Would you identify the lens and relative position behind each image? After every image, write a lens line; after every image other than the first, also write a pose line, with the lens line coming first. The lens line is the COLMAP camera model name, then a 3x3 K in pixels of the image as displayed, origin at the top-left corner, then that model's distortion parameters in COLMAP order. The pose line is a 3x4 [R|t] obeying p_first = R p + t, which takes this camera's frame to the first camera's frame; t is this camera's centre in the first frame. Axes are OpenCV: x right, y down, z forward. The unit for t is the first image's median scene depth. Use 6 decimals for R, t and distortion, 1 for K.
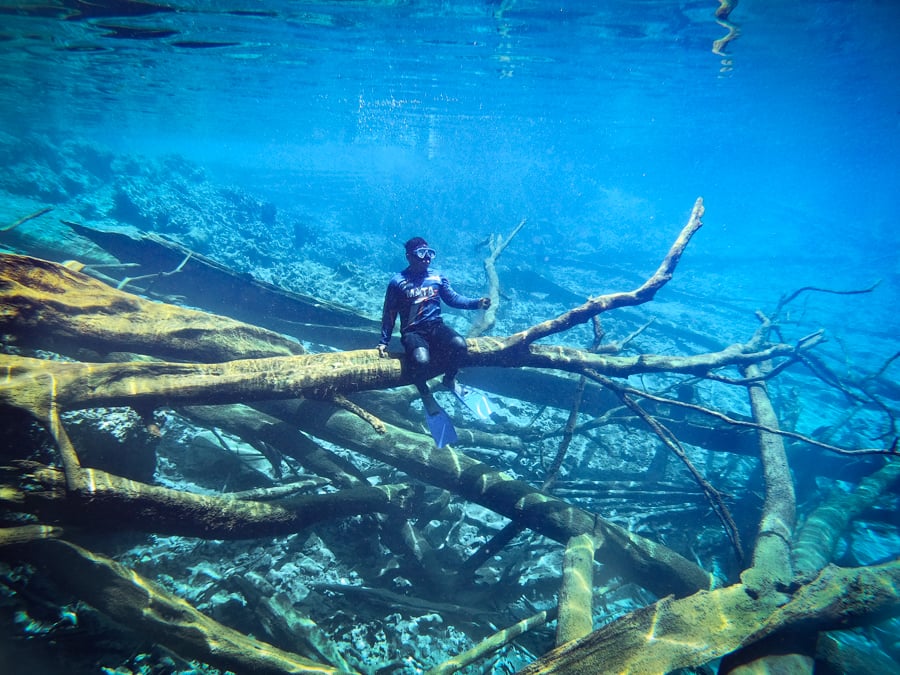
lens RADIAL K [[604.3, 0, 436.9], [0, 604.3, 337.6], [0, 0, 1]] dist [-0.020338, 0.001888]
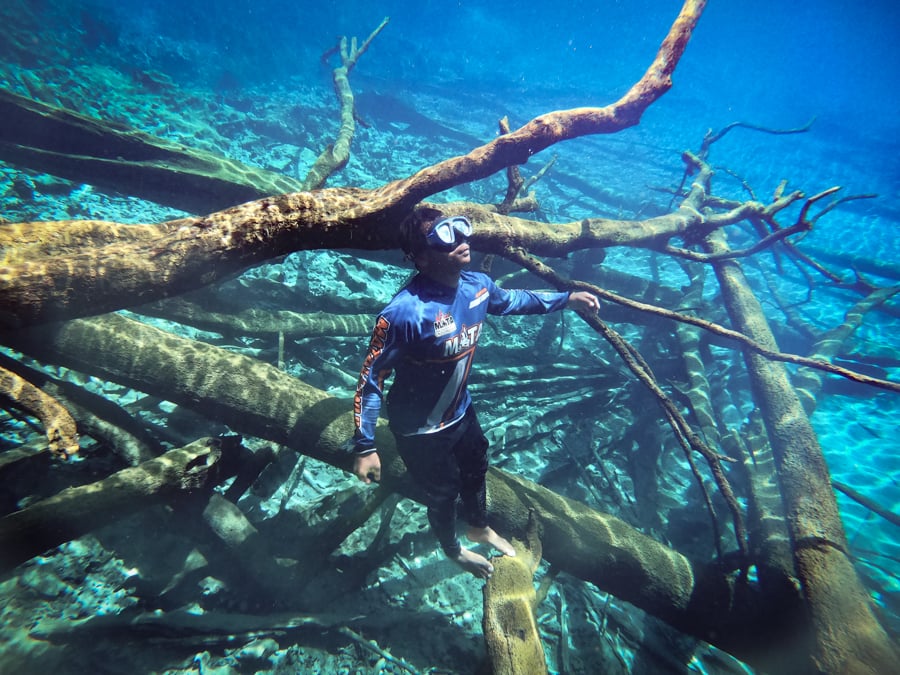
lens RADIAL K [[604.3, 0, 436.9], [0, 604.3, 337.6], [0, 0, 1]] dist [-0.020338, 0.001888]
pose [[0.972409, -0.040467, 0.229747, 0.025578], [-0.021654, 0.964930, 0.261613, -0.007929], [-0.232276, -0.259370, 0.937430, 0.260800]]
